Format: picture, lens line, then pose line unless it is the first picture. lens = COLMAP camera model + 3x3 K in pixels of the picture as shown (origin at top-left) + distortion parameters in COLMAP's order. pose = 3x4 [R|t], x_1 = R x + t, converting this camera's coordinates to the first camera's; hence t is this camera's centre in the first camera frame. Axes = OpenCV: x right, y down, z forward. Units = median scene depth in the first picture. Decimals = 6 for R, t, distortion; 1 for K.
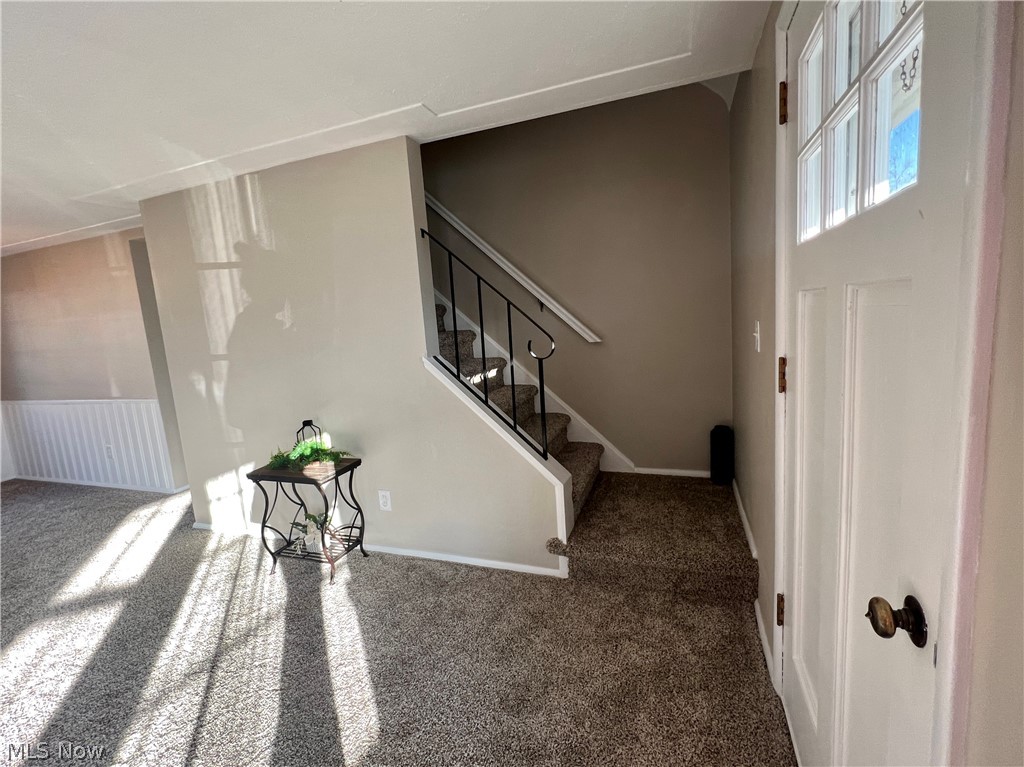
lens RADIAL K [[451.9, 0, 512.4], [0, 451.9, 379.9], [0, 0, 1]] dist [0.000936, -0.000026]
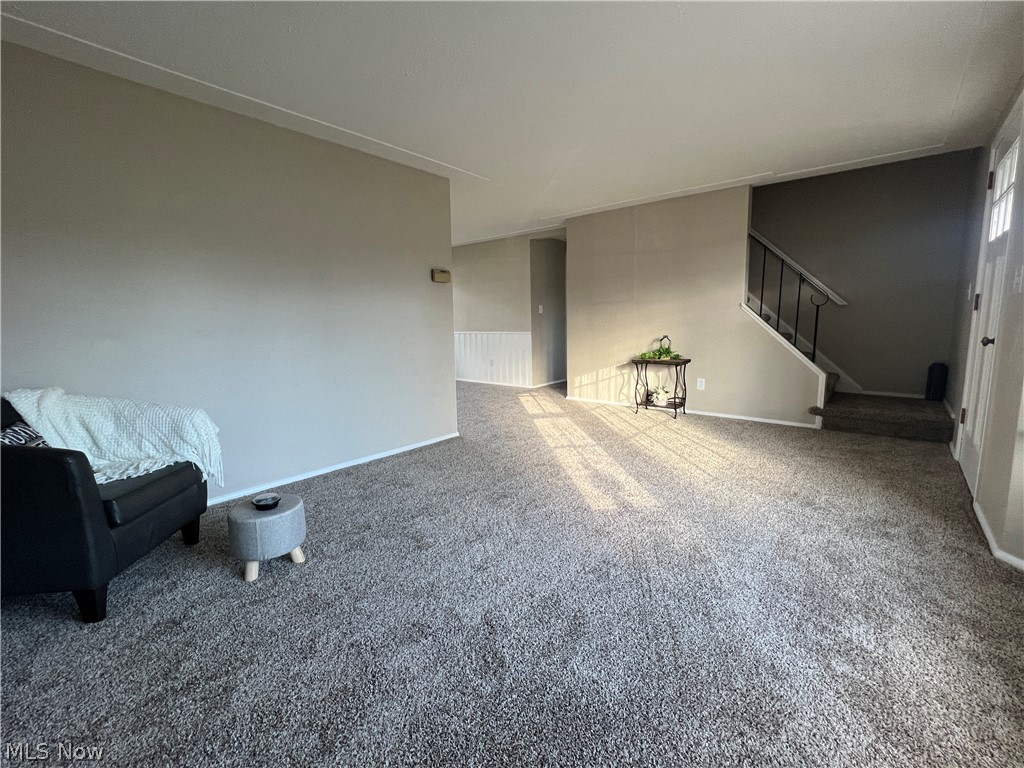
lens RADIAL K [[447.2, 0, 511.6], [0, 447.2, 381.5], [0, 0, 1]] dist [0.000627, -0.000095]
pose [[0.939147, 0.098741, -0.329020, -0.461553], [-0.092732, 0.995112, 0.033947, 0.303724], [0.330763, -0.001371, 0.943713, -1.075084]]
